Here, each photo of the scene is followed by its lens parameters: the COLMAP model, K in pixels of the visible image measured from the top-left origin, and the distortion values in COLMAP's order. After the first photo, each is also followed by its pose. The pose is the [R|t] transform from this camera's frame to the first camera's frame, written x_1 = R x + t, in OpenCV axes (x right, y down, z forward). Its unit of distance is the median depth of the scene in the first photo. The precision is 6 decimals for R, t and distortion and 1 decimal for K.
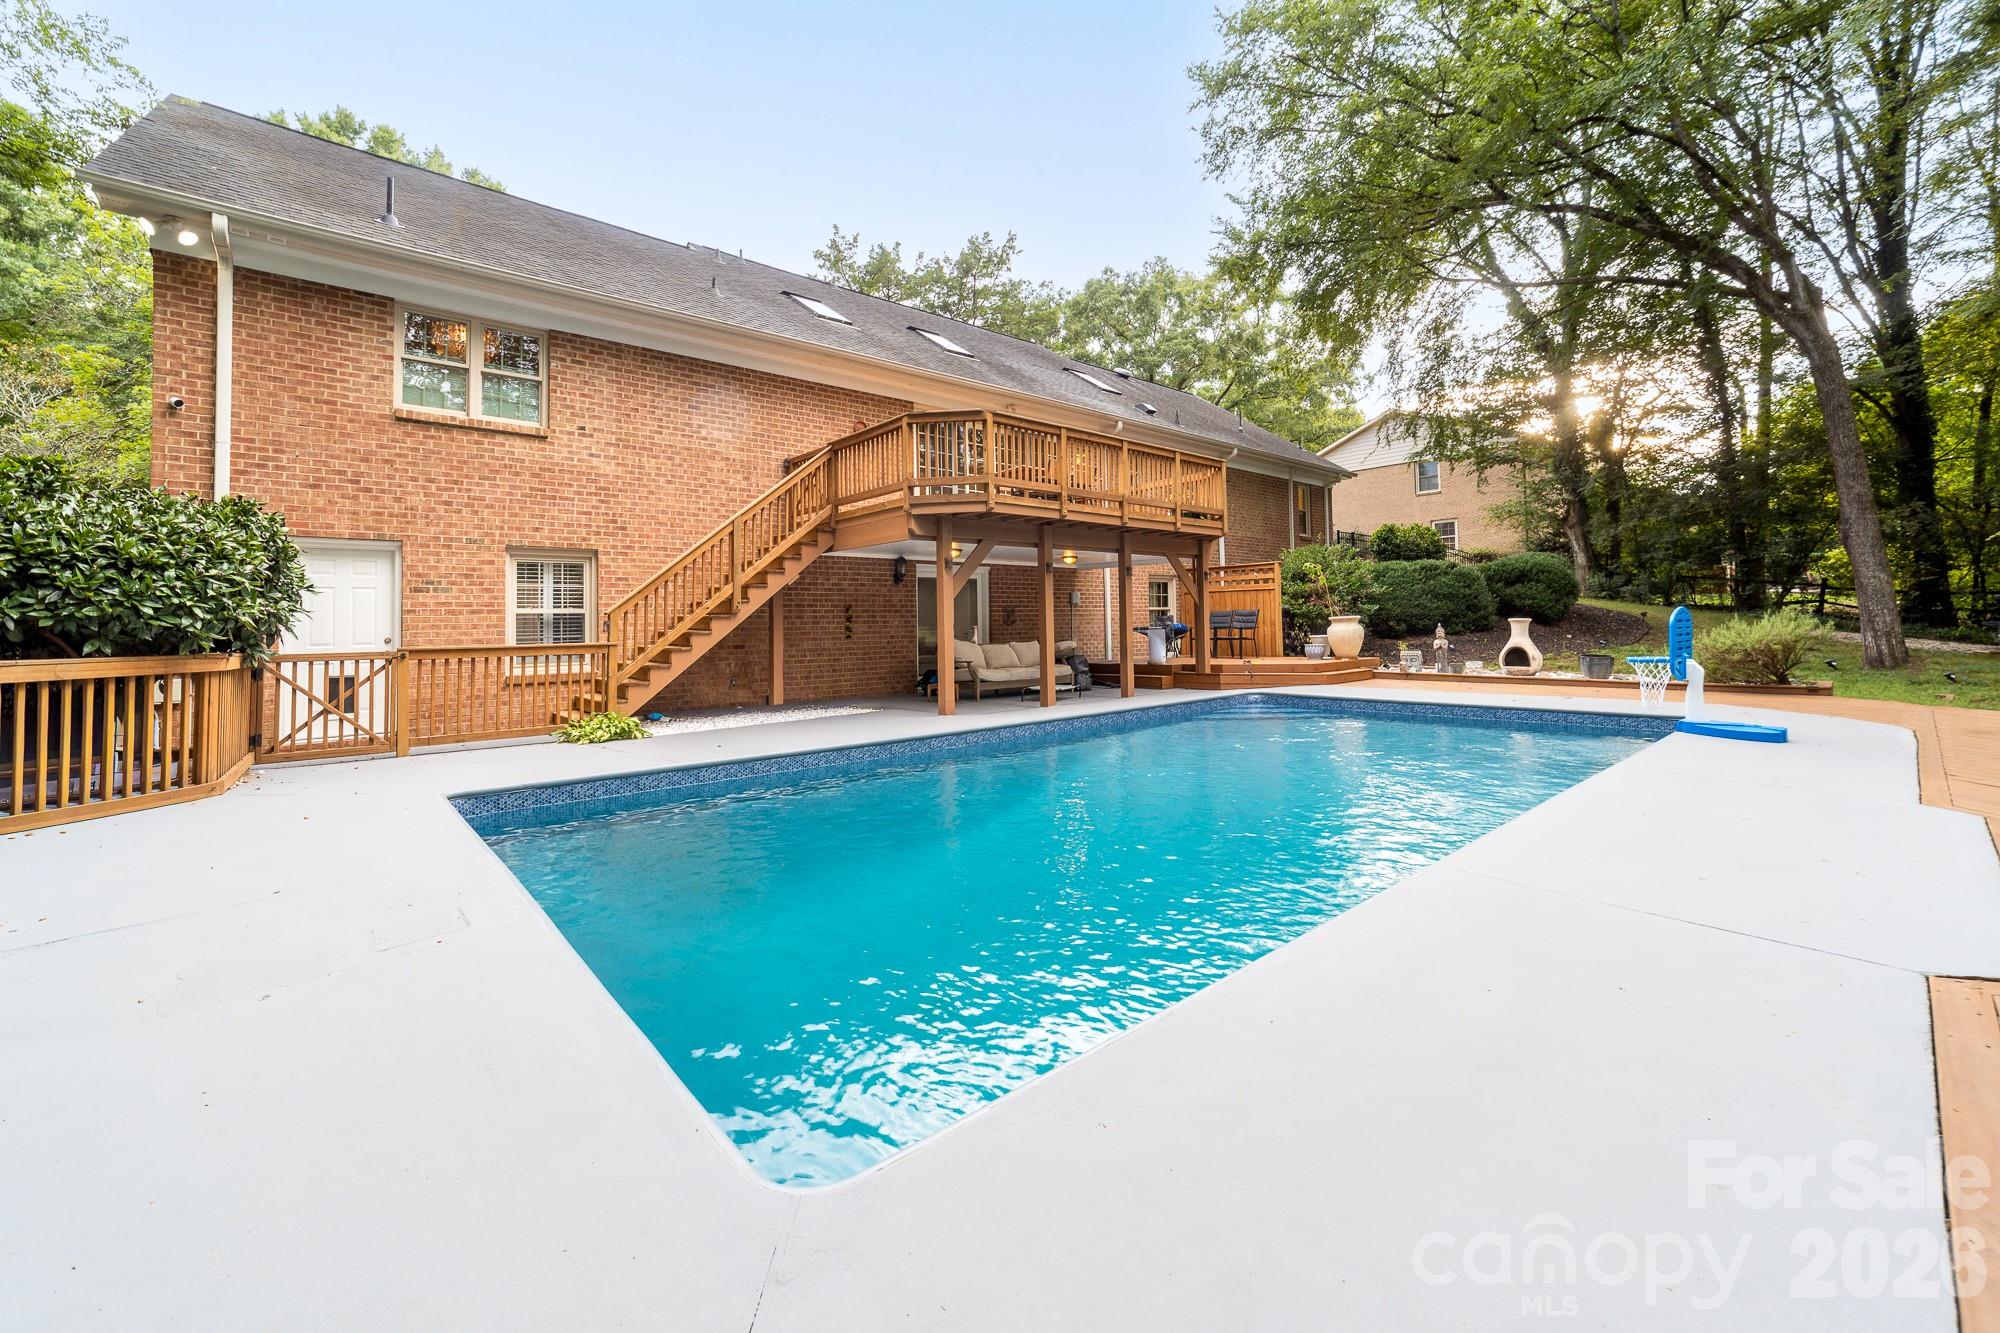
lens RADIAL K [[779.0, 0, 988.7], [0, 779.0, 643.5], [0, 0, 1]] dist [0.000815, 0.000551]
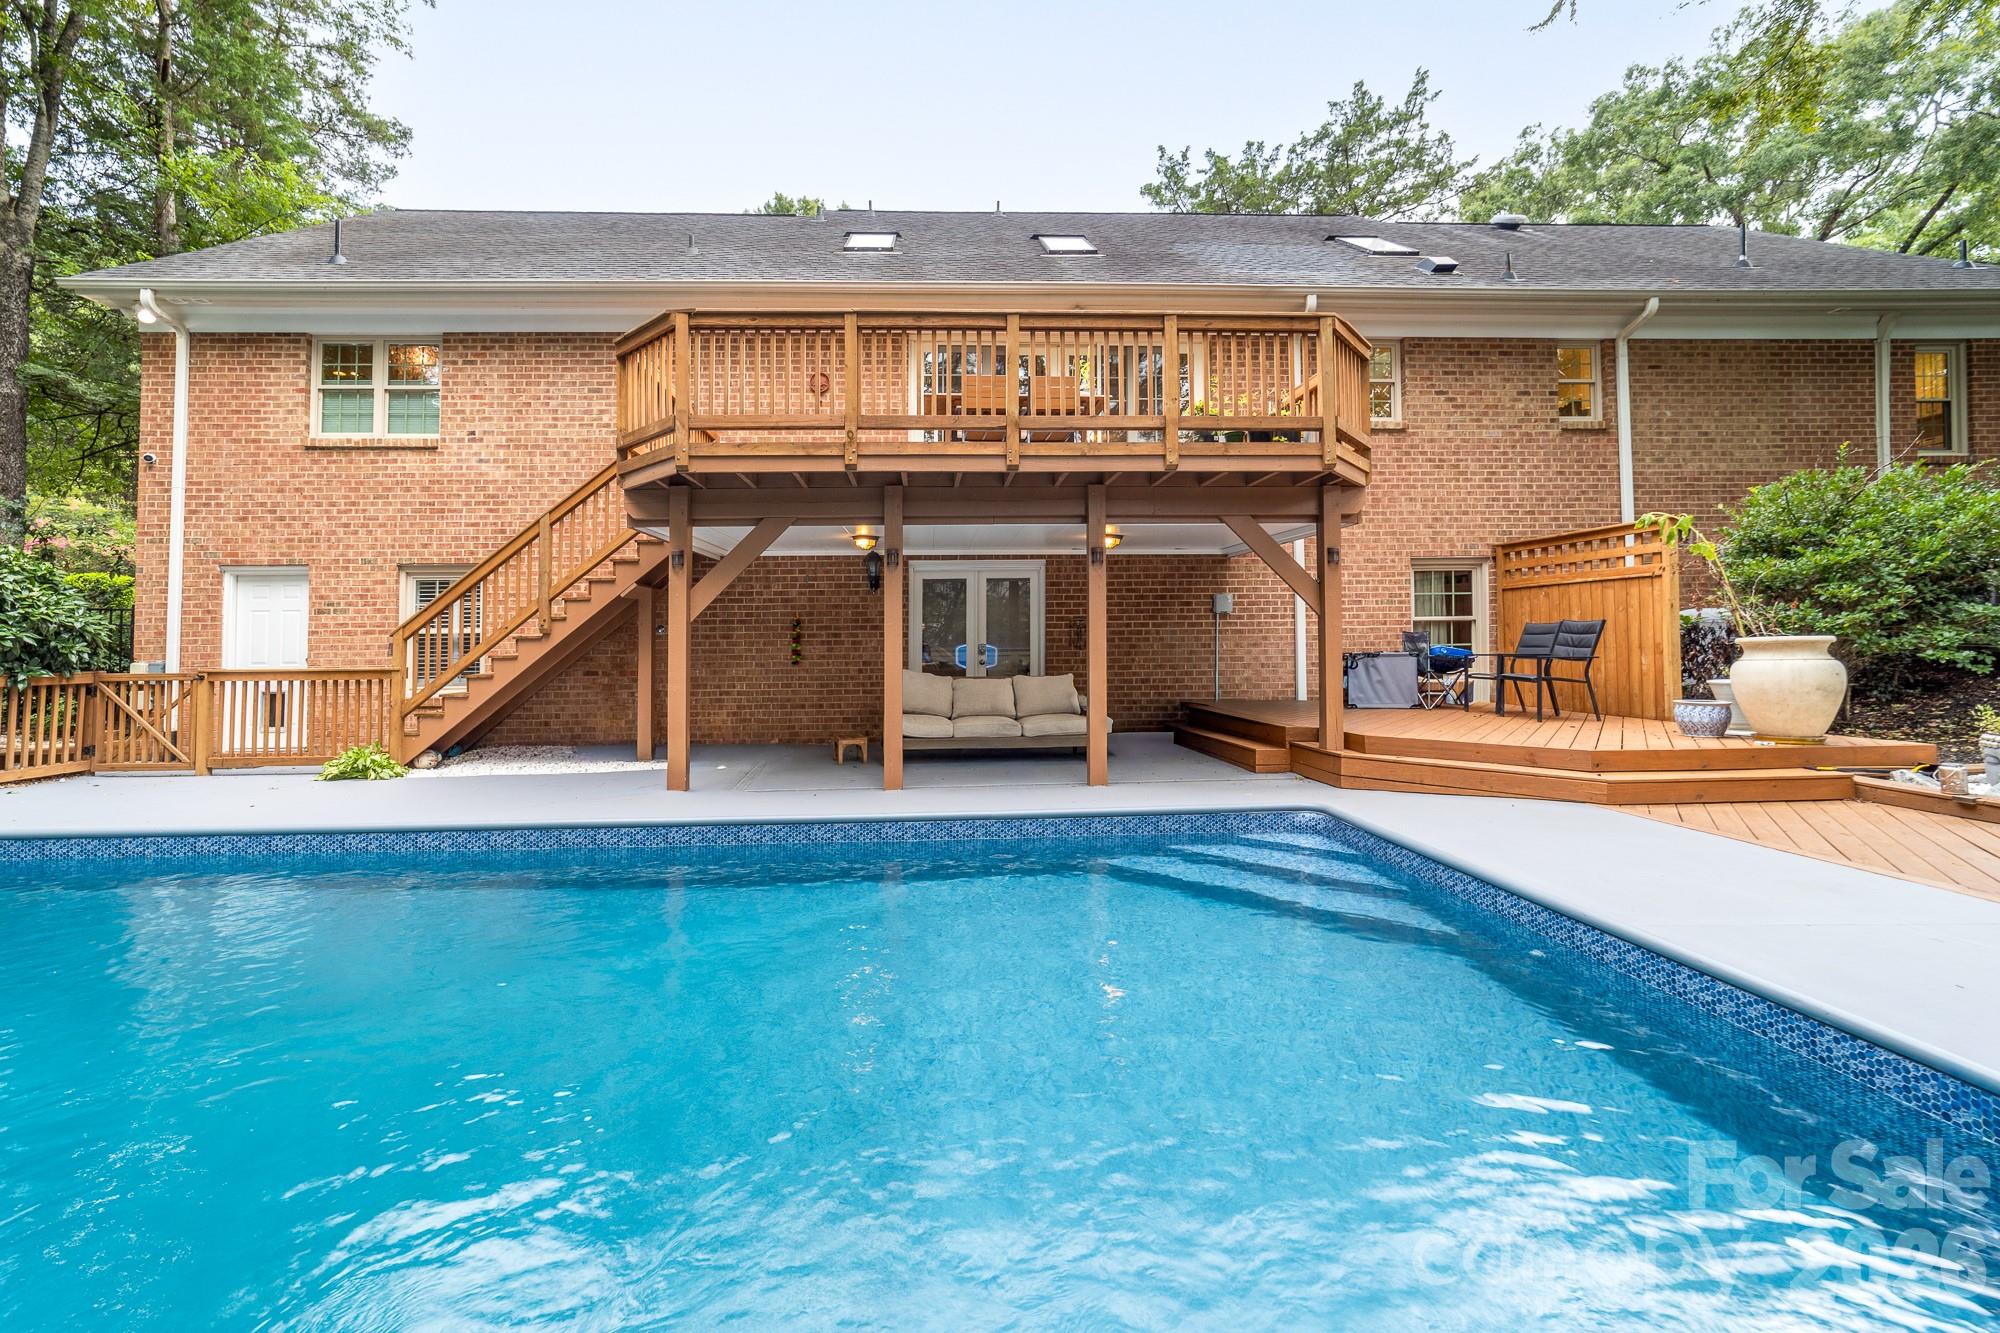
lens RADIAL K [[837.6, 0, 999.1], [0, 837.6, 649.6], [0, 0, 1]] dist [-0.002569, 0.000299]
pose [[0.795878, 0.014543, -0.605282, 0.623931], [-0.017220, 0.999851, 0.001381, -0.034208], [0.605212, 0.009324, 0.796010, 0.637214]]
